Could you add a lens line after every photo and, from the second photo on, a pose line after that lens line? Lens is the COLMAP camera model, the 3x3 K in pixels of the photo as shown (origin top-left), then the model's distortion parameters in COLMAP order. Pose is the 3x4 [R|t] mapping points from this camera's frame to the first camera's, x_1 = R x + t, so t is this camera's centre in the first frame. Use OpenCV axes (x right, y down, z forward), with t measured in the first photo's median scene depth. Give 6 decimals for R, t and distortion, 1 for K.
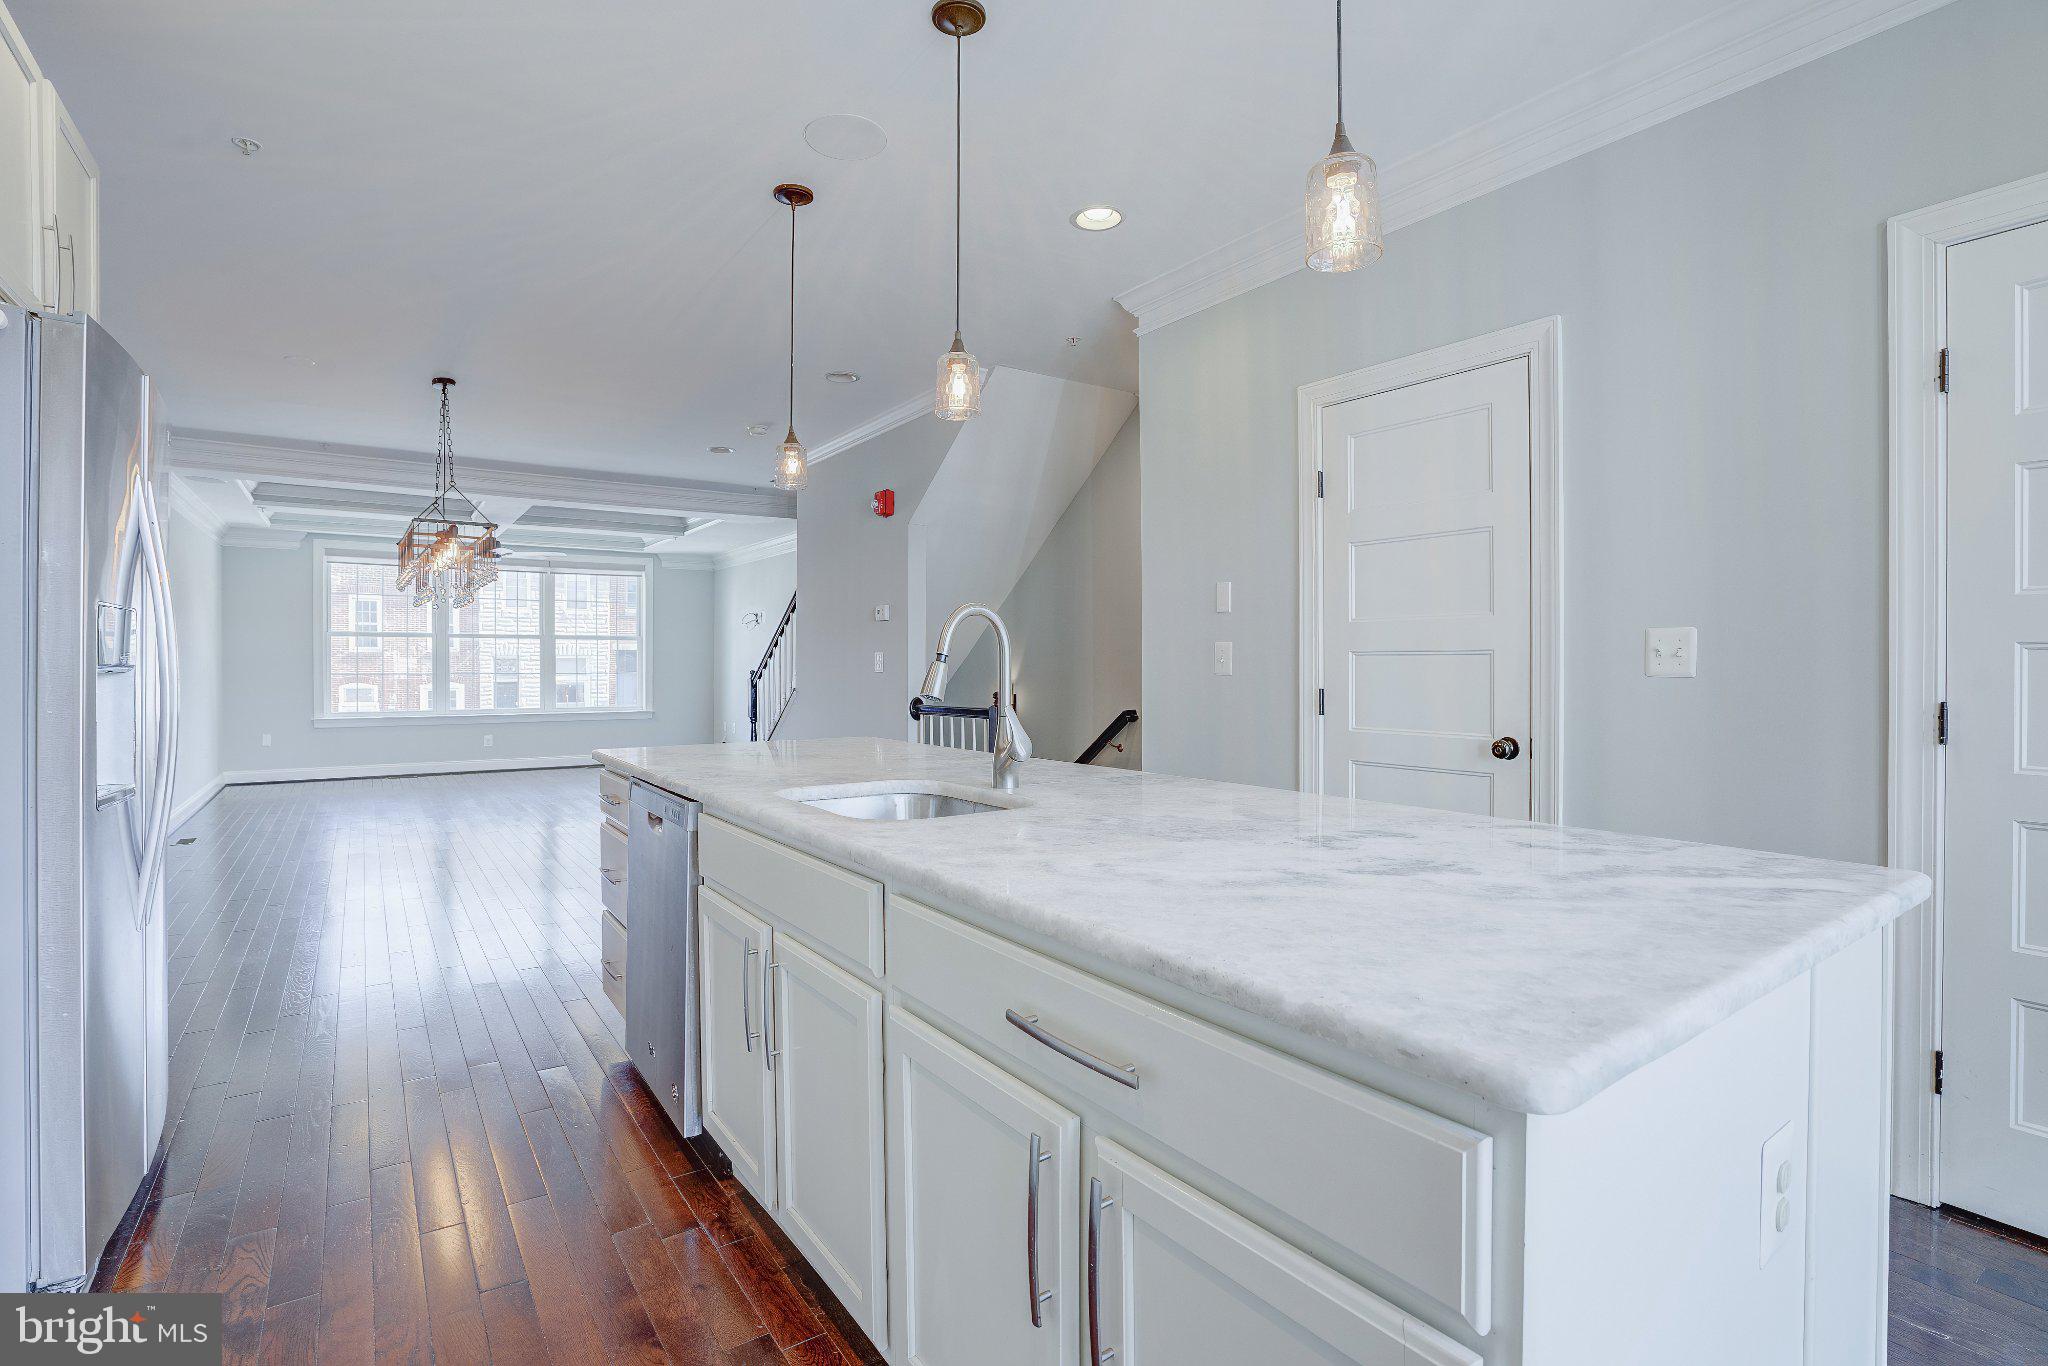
lens RADIAL K [[963.4, 0, 1022.4], [0, 963.4, 667.2], [0, 0, 1]] dist [-0.046051, 0.019813]
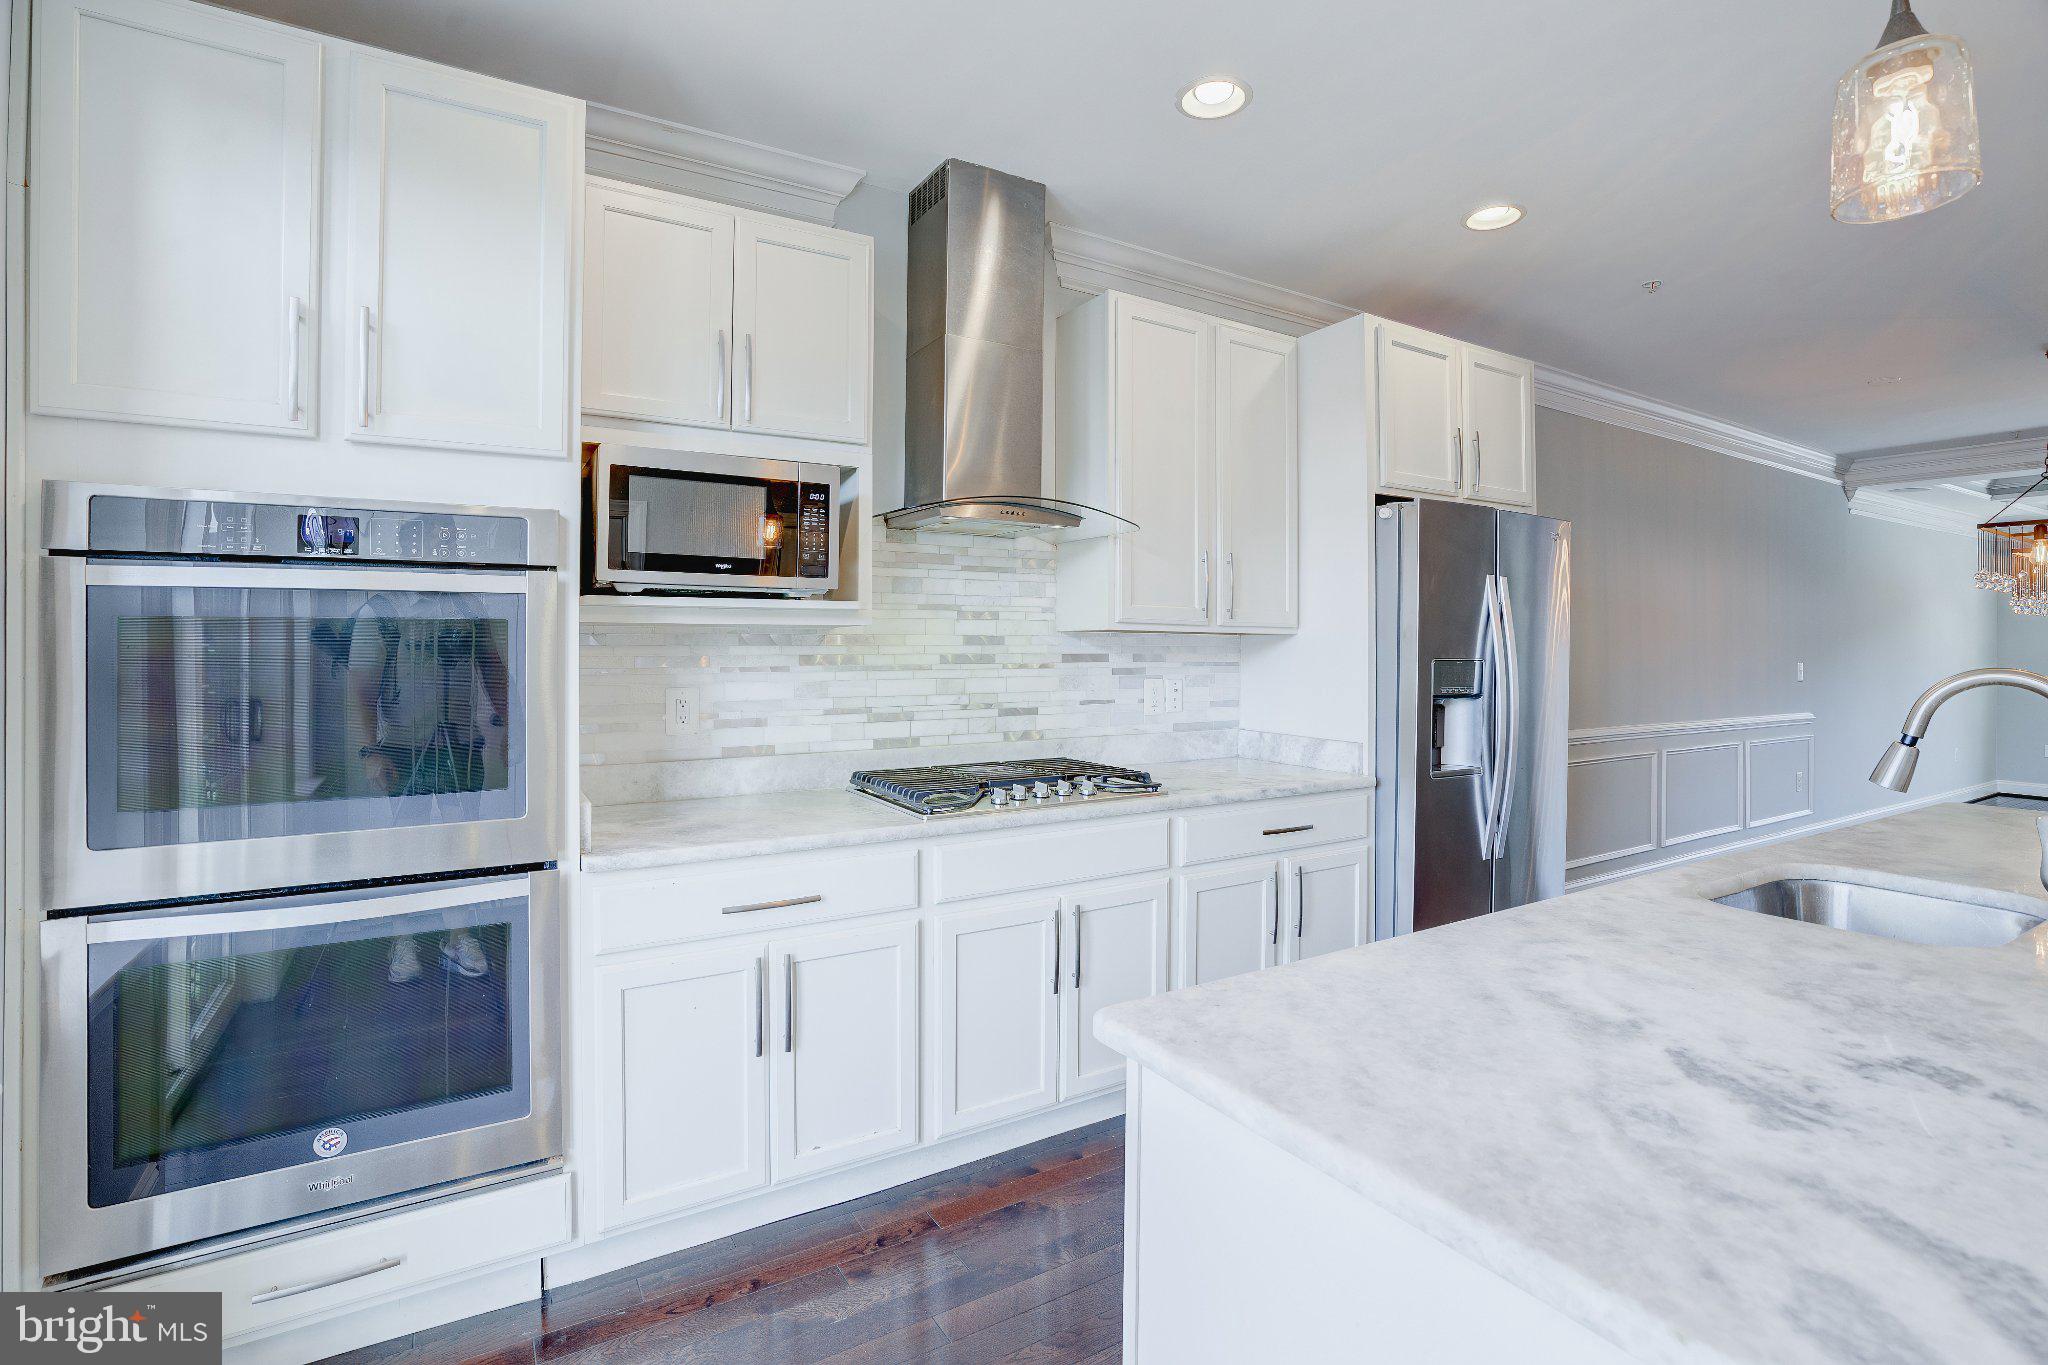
lens RADIAL K [[965.8, 0, 1029.9], [0, 965.8, 641.9], [0, 0, 1]] dist [-0.047230, 0.019326]
pose [[-0.057060, -0.002745, -0.998367, 0.157075], [-0.008834, 0.999958, -0.002245, -0.016972], [0.998332, 0.008691, -0.057082, 0.065289]]
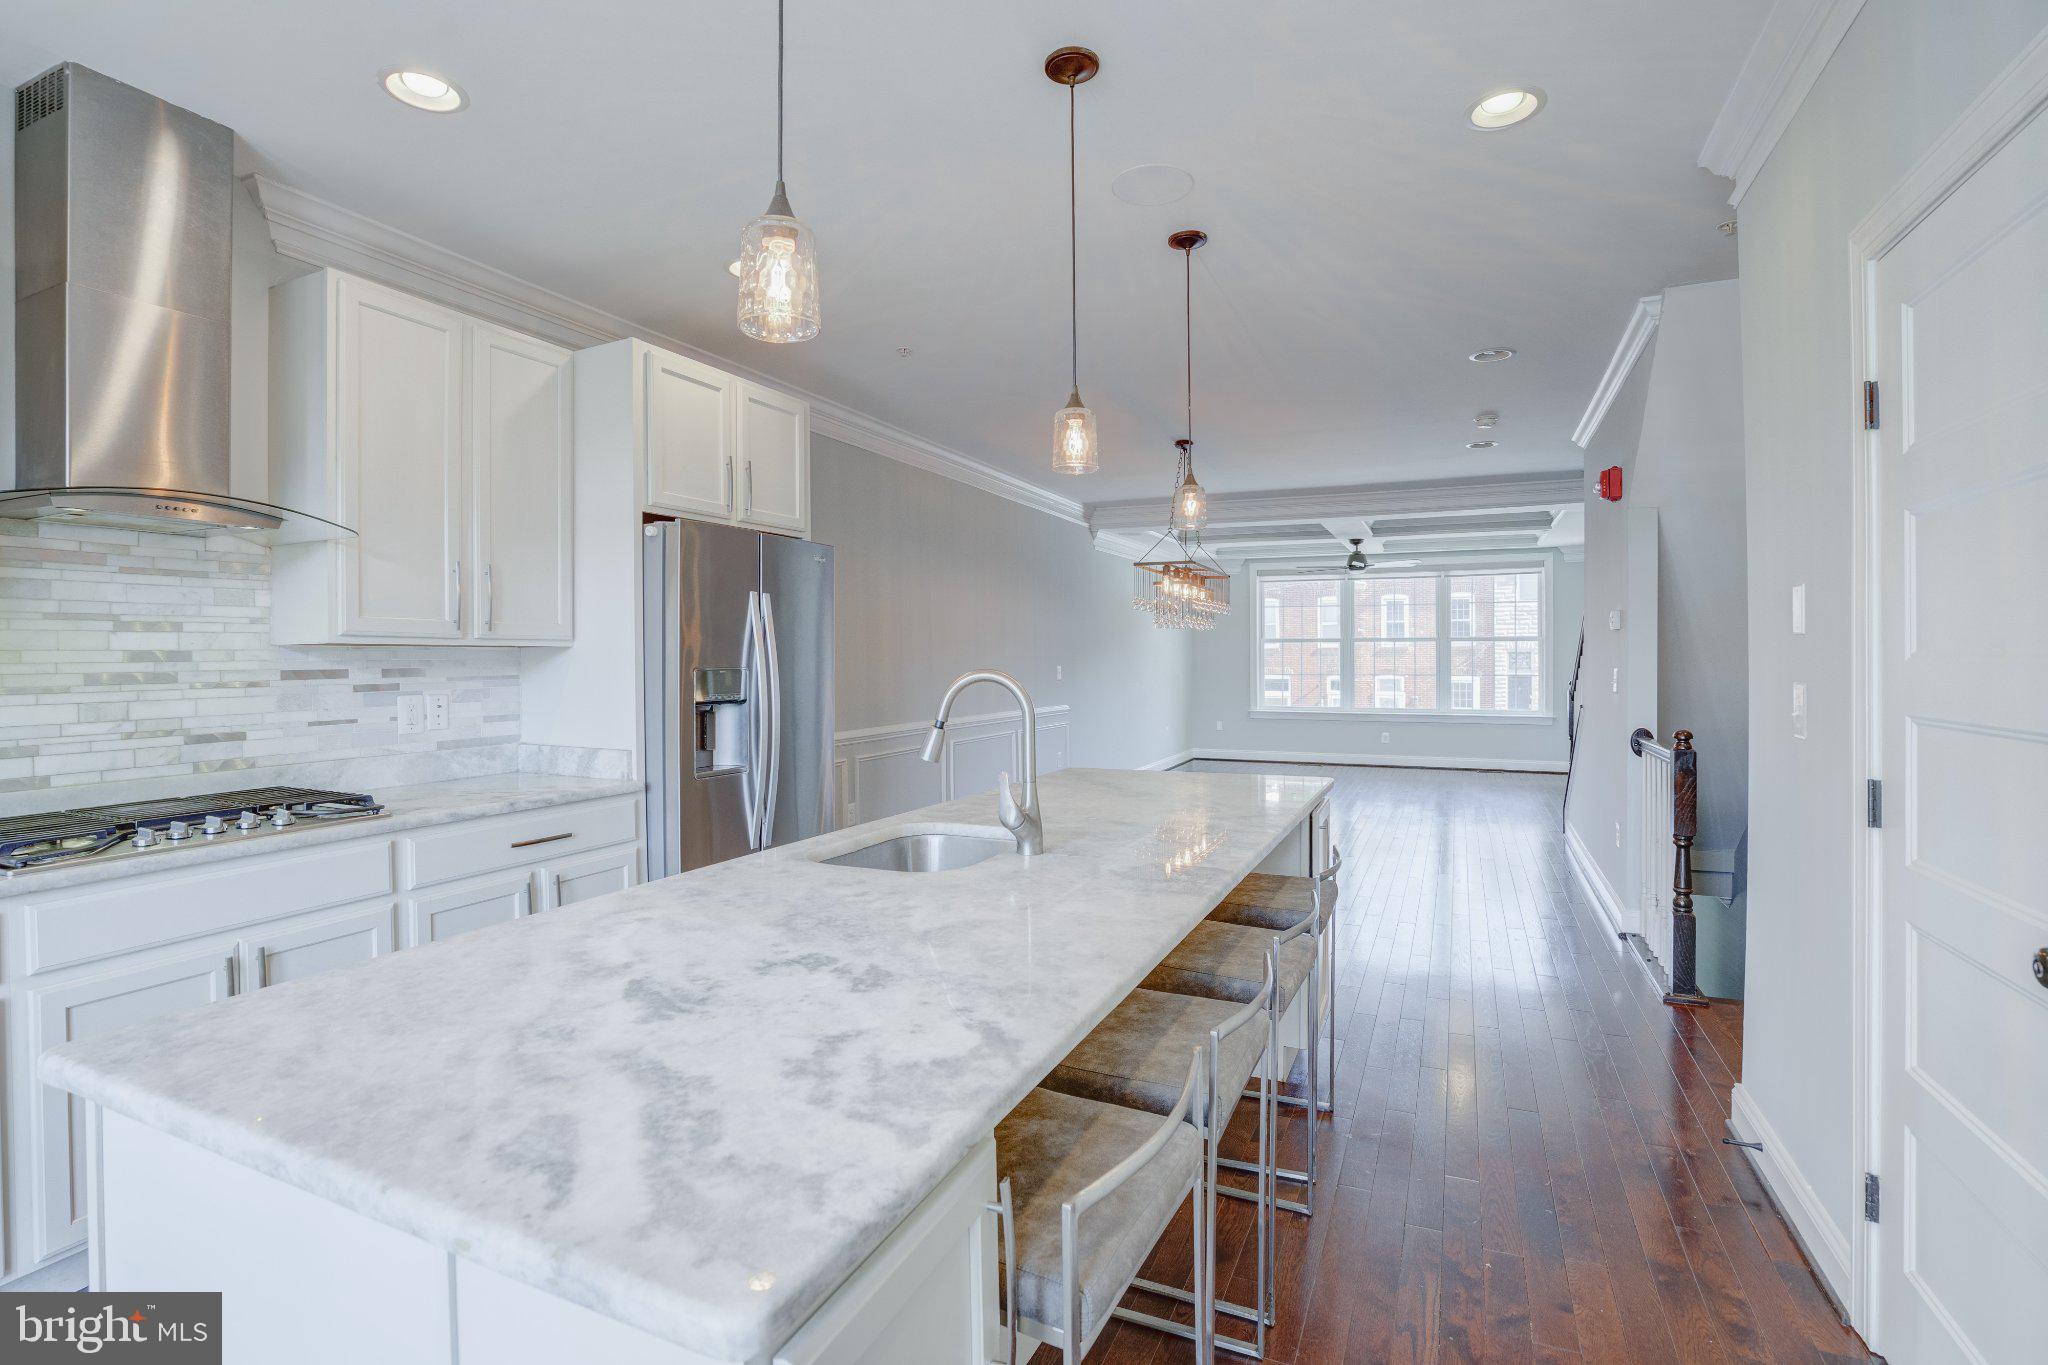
lens RADIAL K [[963.4, 0, 1022.4], [0, 963.4, 666.7], [0, 0, 1]] dist [-0.046051, 0.019813]
pose [[0.501910, 0.008535, -0.864878, 0.190451], [0.002153, 0.999936, 0.011117, -0.017576], [0.864917, -0.007441, 0.501859, 0.112102]]
